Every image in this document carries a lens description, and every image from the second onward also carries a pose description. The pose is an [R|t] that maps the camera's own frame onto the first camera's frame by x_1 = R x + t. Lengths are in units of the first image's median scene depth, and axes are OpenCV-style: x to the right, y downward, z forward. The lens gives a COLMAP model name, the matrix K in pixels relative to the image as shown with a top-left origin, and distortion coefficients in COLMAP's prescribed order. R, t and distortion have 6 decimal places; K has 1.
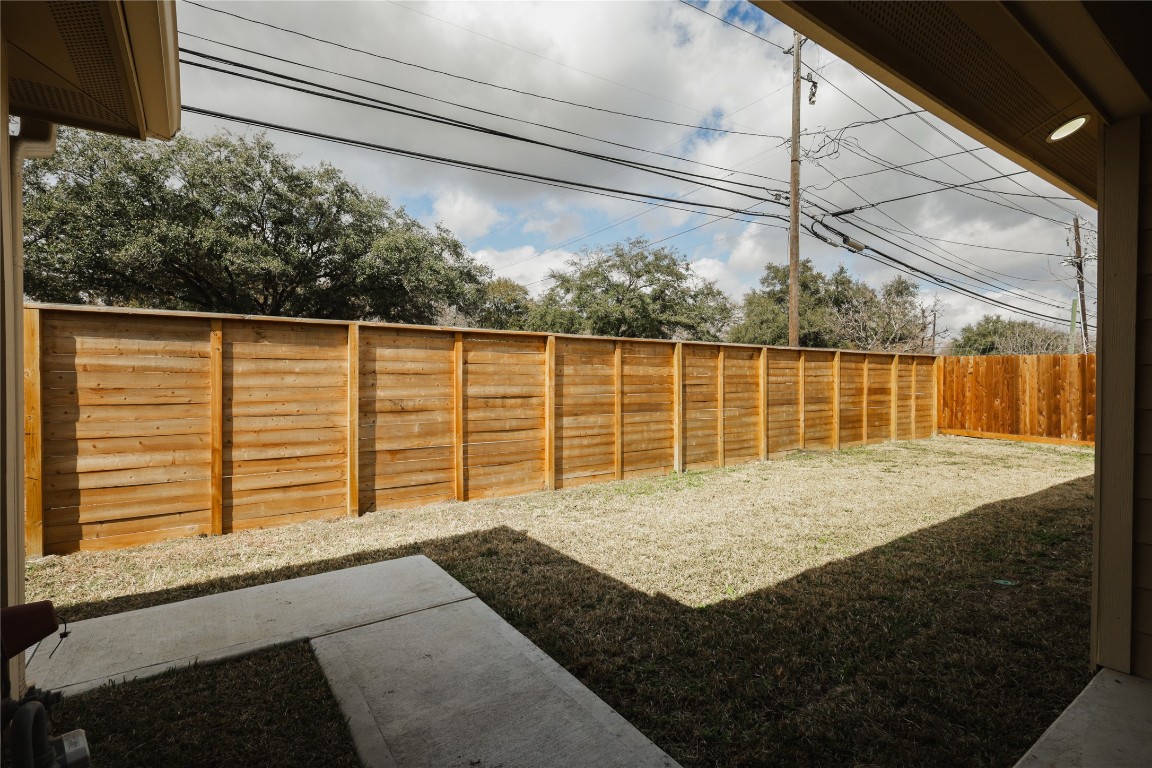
lens RADIAL K [[530.7, 0, 568.9], [0, 530.7, 382.5], [0, 0, 1]] dist [-0.000183, -0.000074]
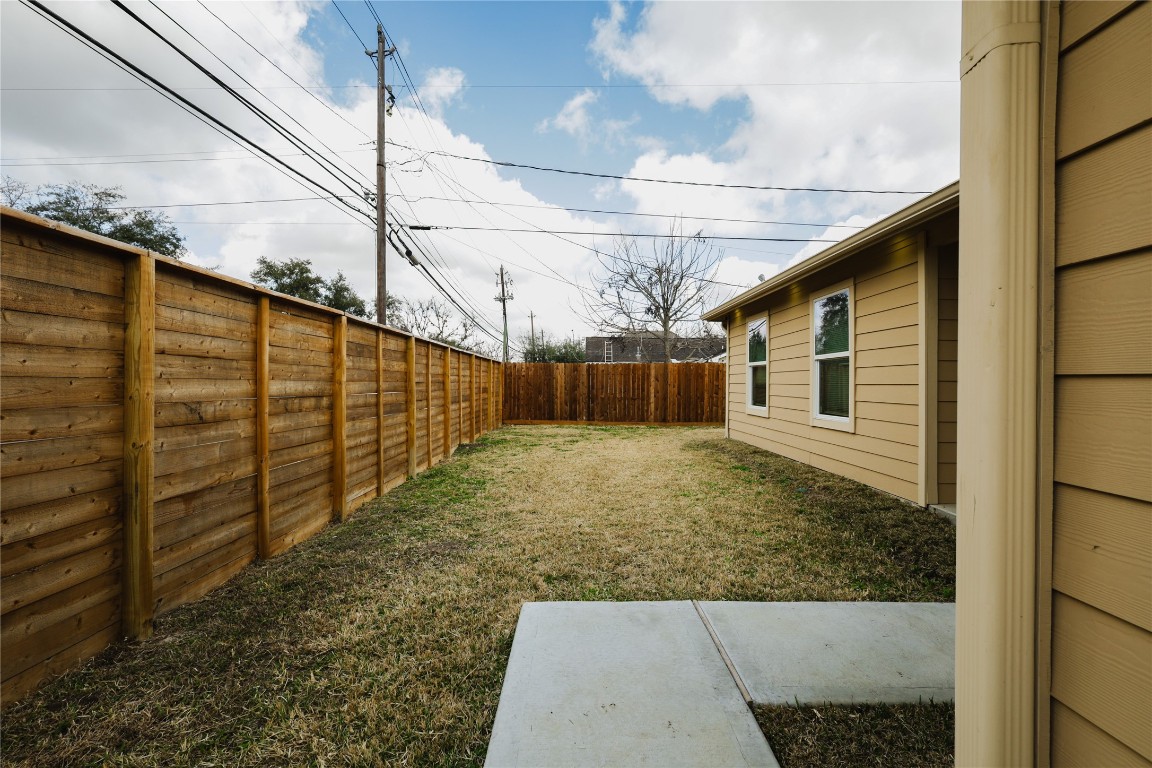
lens RADIAL K [[530.7, 0, 574.6], [0, 530.7, 383.1], [0, 0, 1]] dist [-0.000183, -0.000074]
pose [[0.566698, -0.001753, 0.823924, -0.443260], [0.010384, 0.999934, -0.005015, 0.014763], [-0.823860, 0.011398, 0.566678, 0.279598]]
